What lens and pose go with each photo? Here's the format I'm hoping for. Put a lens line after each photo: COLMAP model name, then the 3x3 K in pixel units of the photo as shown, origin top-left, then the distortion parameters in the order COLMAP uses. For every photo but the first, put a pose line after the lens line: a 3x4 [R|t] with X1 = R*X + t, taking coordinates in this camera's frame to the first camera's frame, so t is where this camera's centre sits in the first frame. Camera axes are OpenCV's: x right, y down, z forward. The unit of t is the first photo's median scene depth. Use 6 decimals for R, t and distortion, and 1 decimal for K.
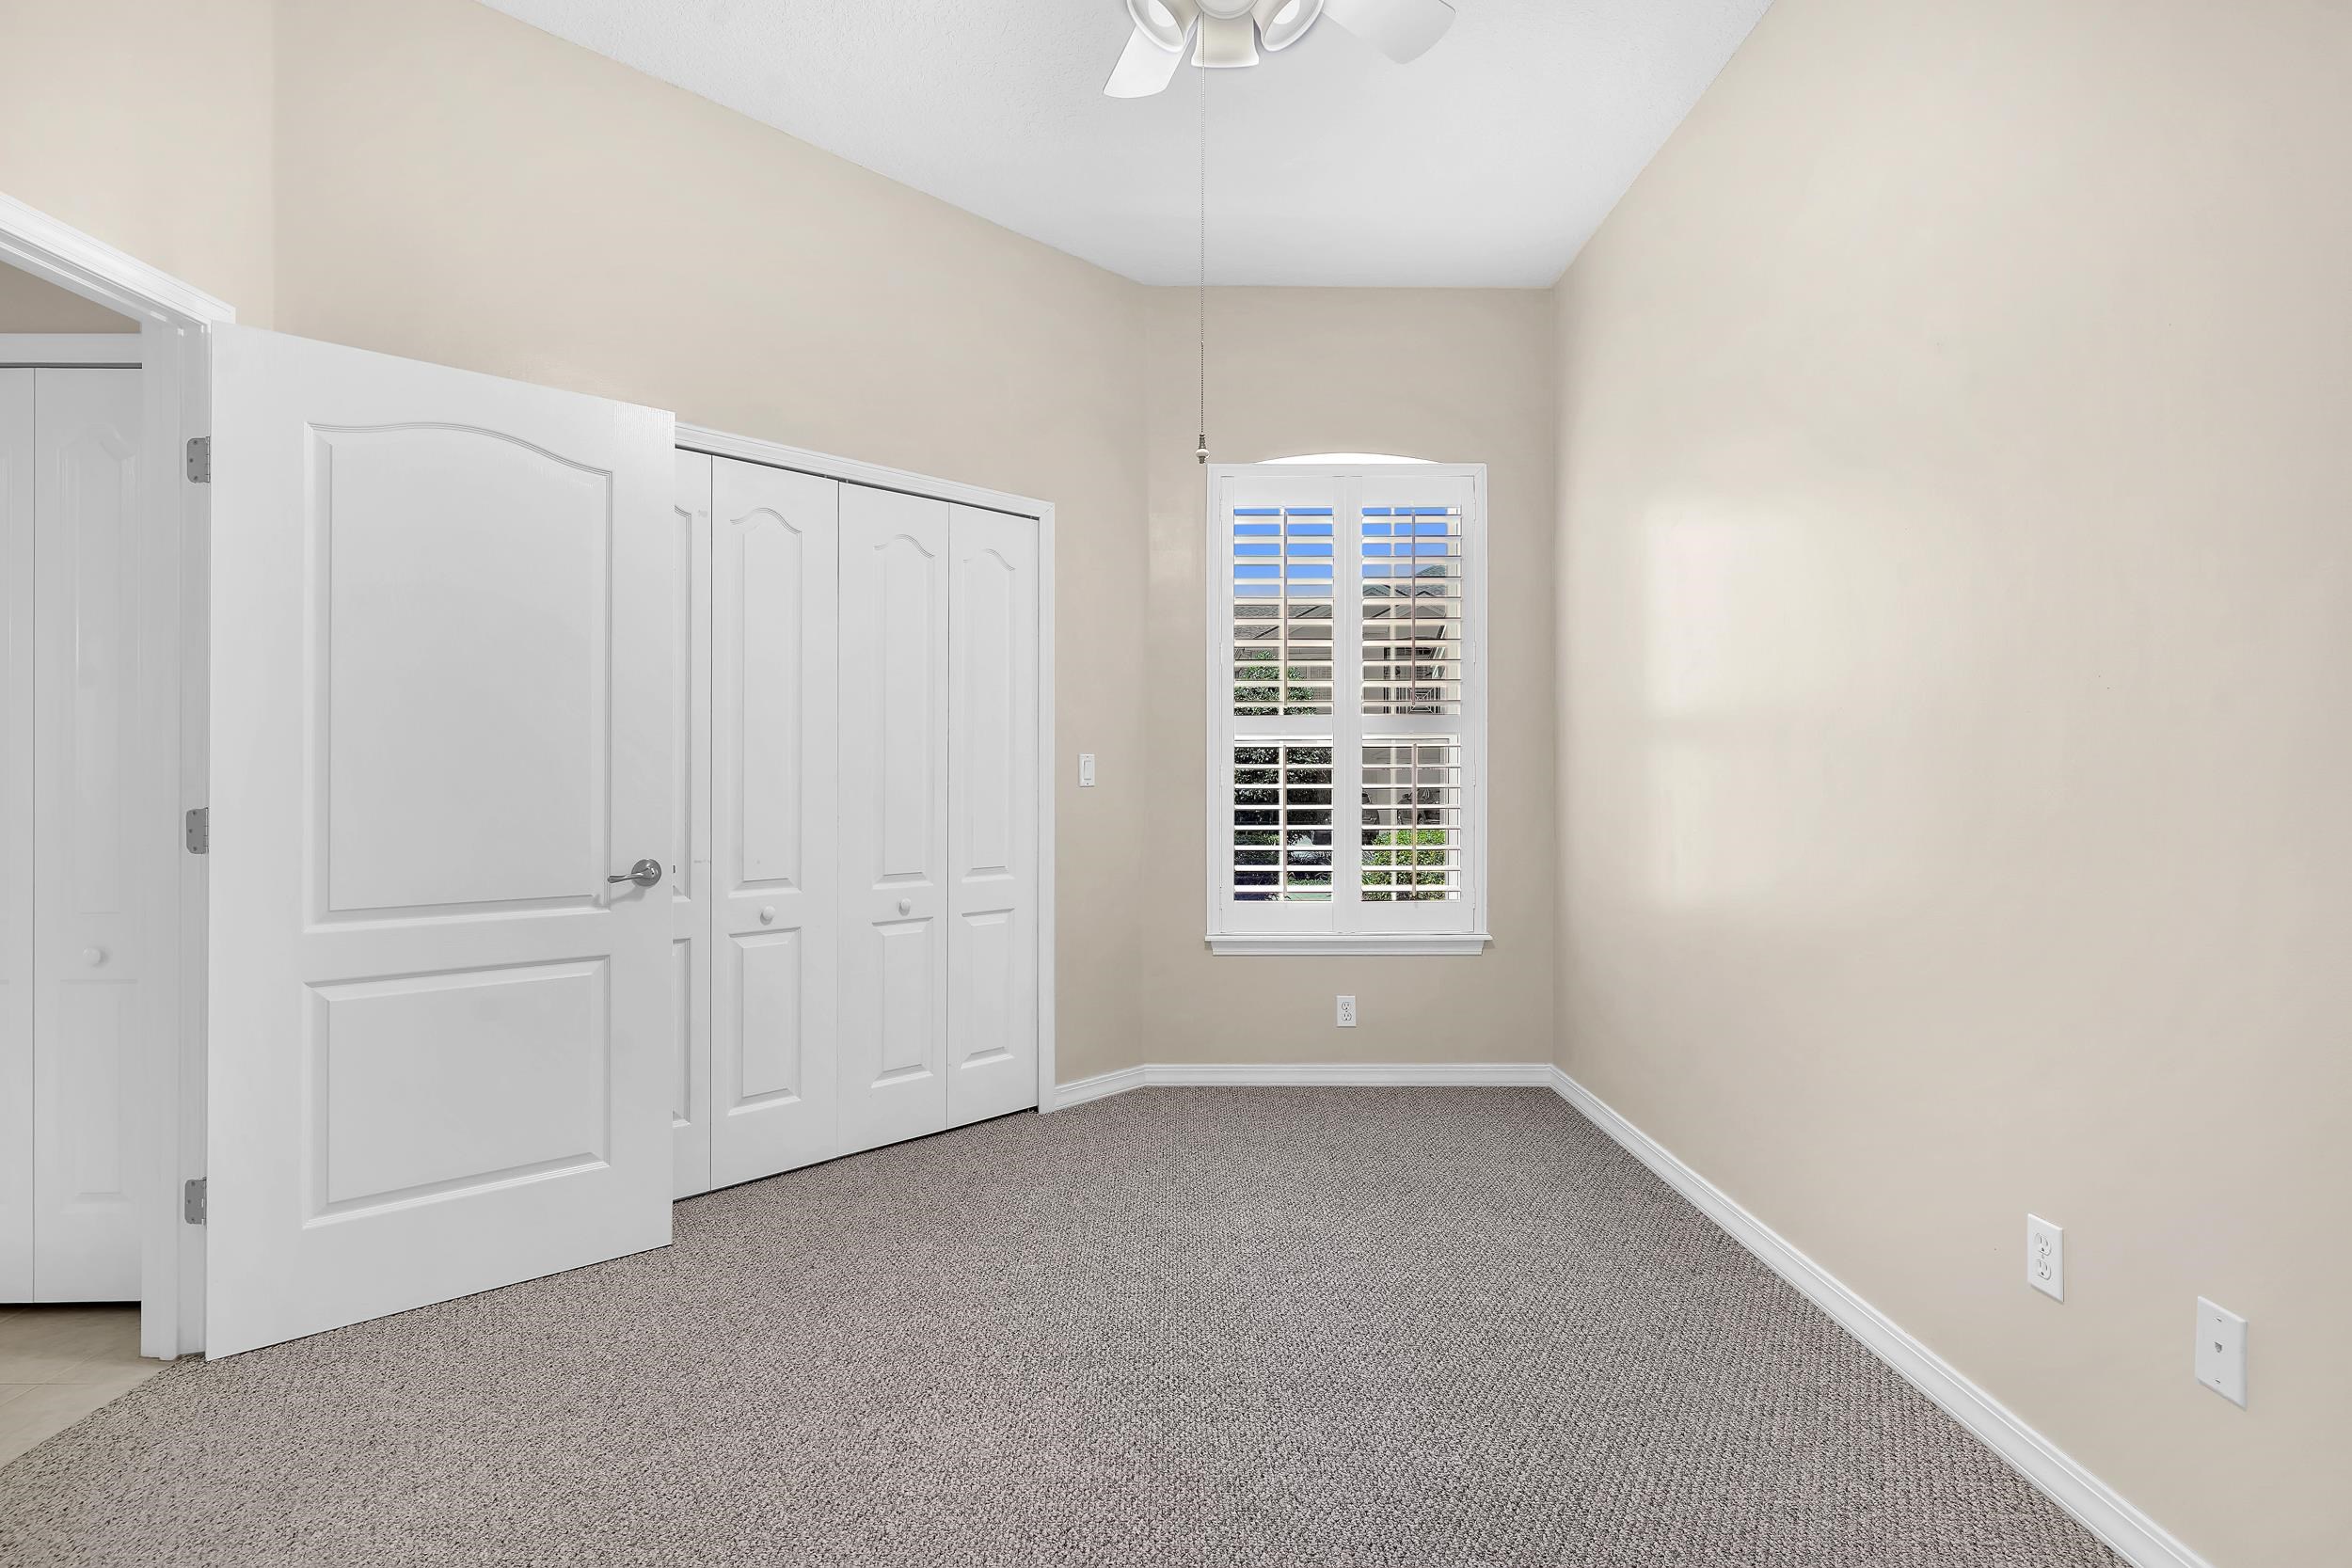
lens RADIAL K [[1138.8, 0, 1175.5], [0, 1138.8, 783.2], [0, 0, 1]] dist [-0.004360, 0.005209]
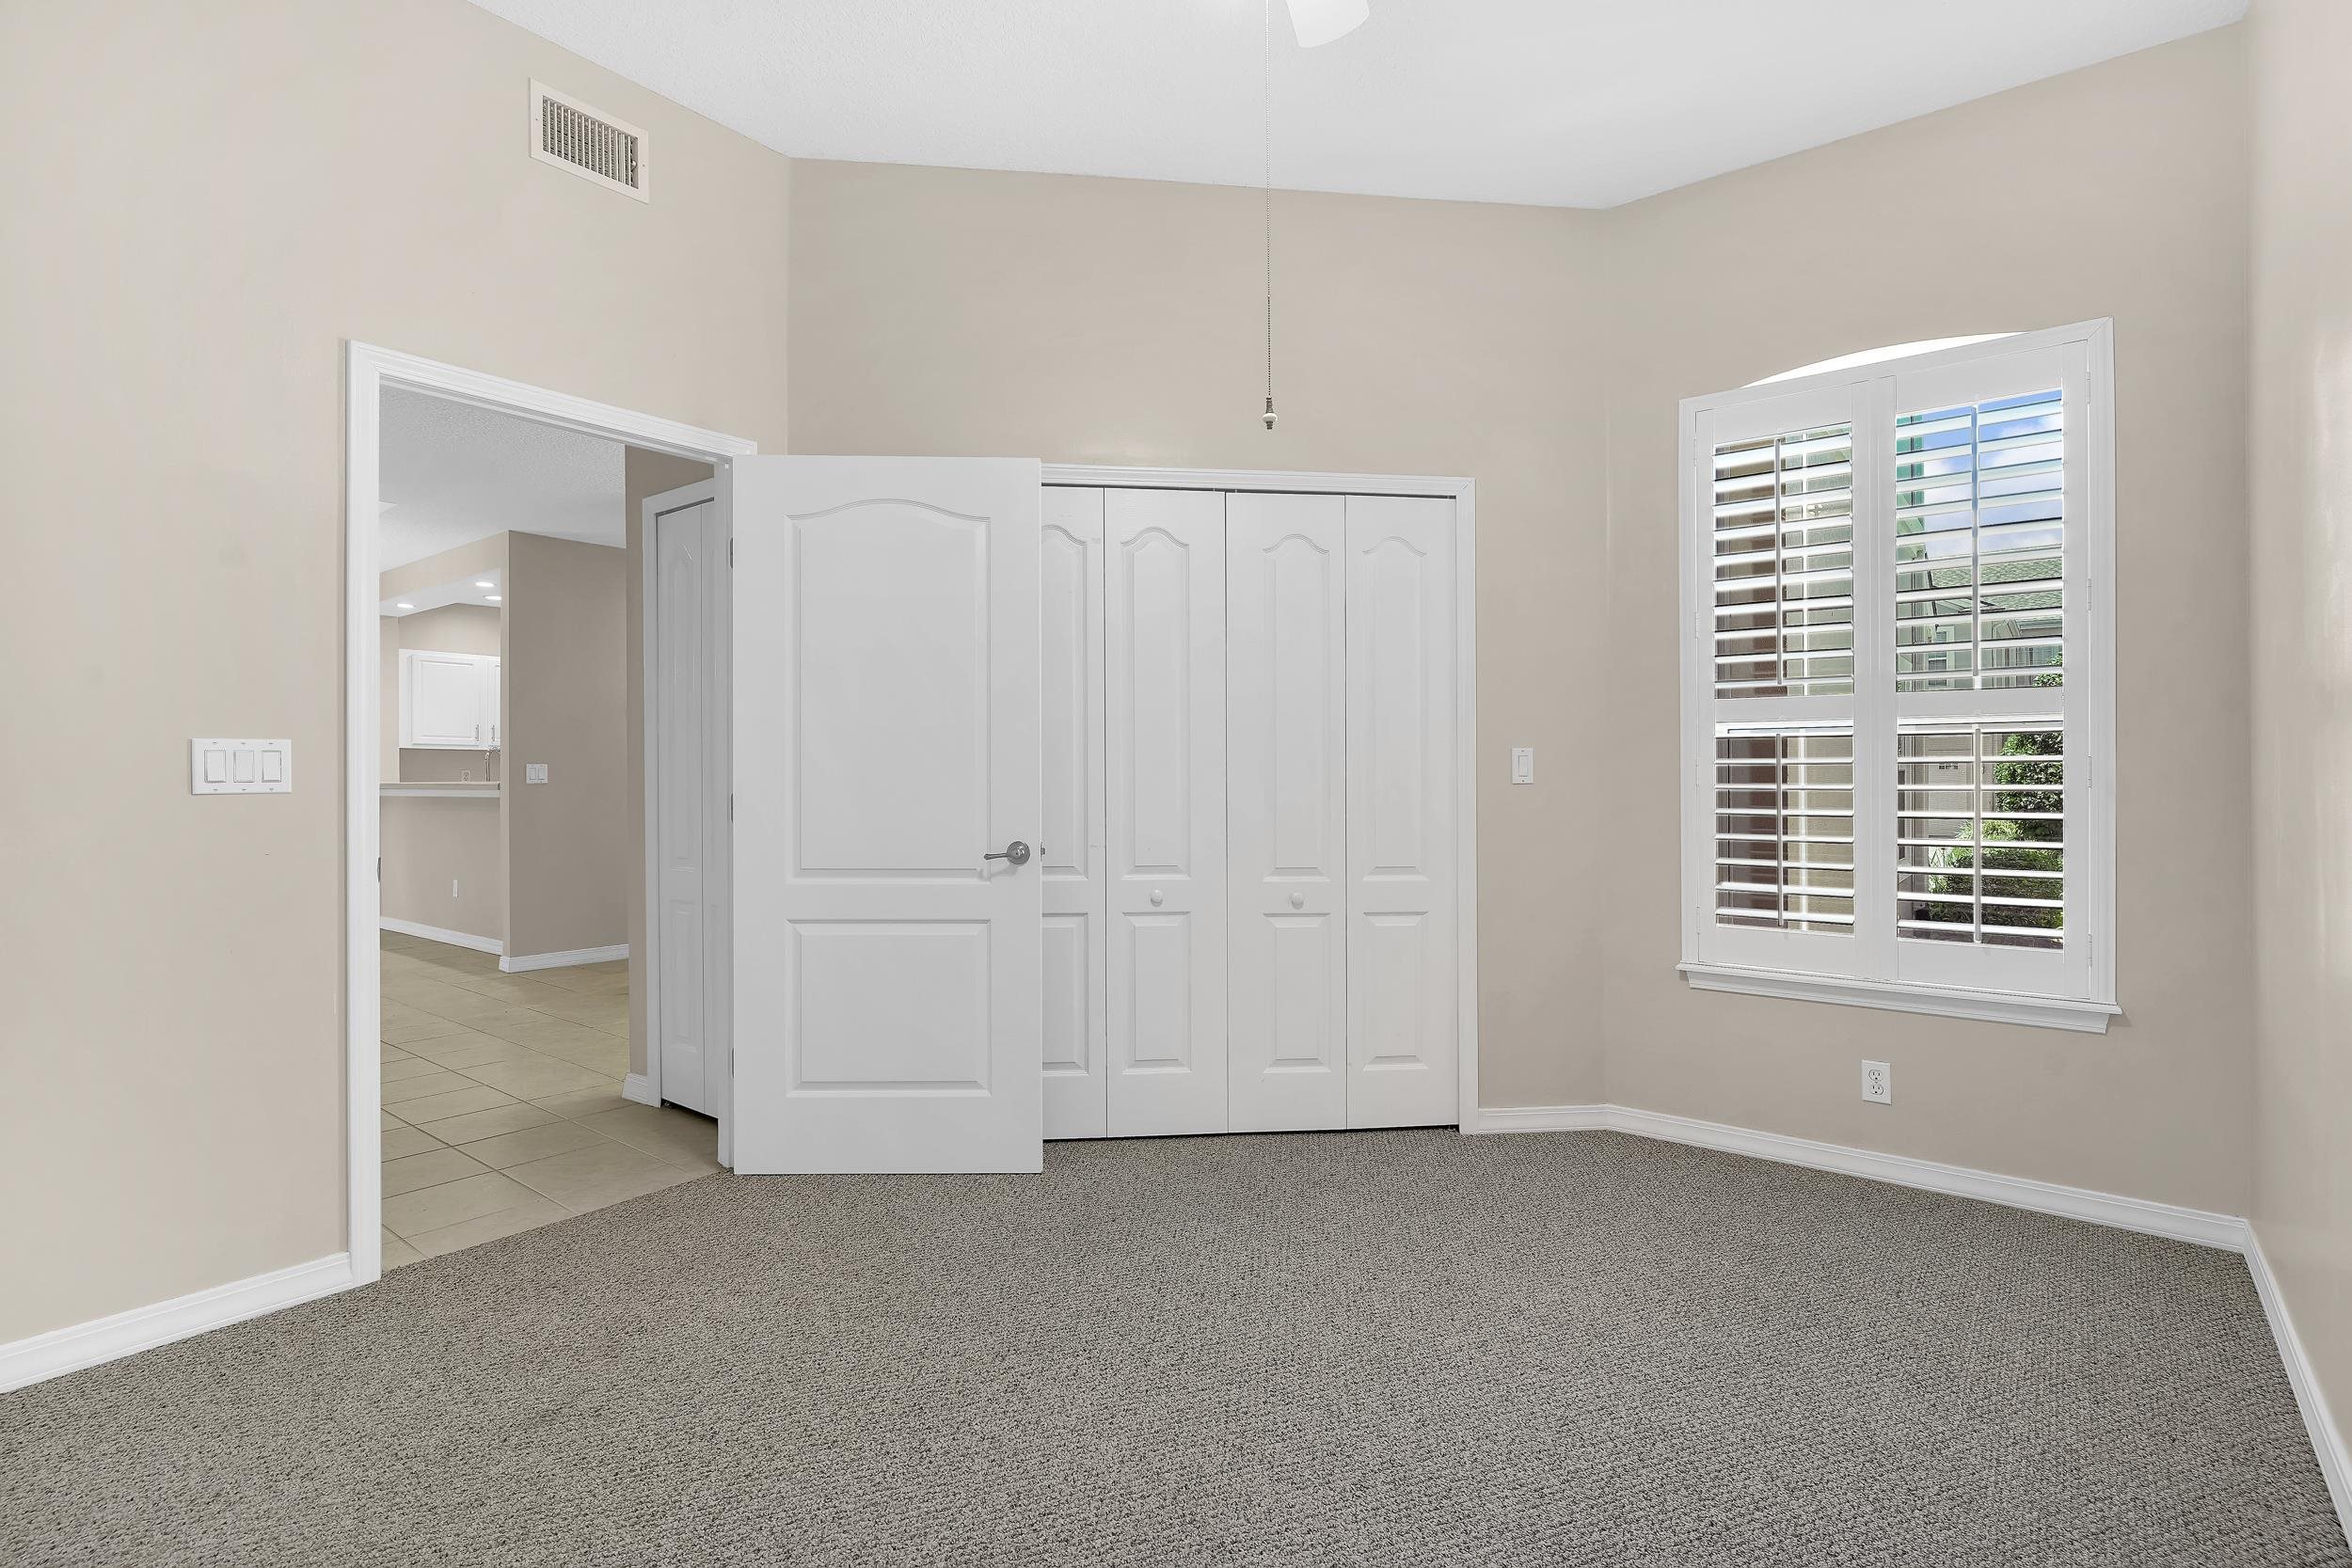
lens RADIAL K [[1138.8, 0, 1173.7], [0, 1138.8, 778.7], [0, 0, 1]] dist [-0.004360, 0.005209]
pose [[0.783043, 0.004928, -0.621948, 0.309780], [-0.006409, 0.999979, -0.000145, 0.000788], [0.621935, 0.004099, 0.783058, 0.136909]]
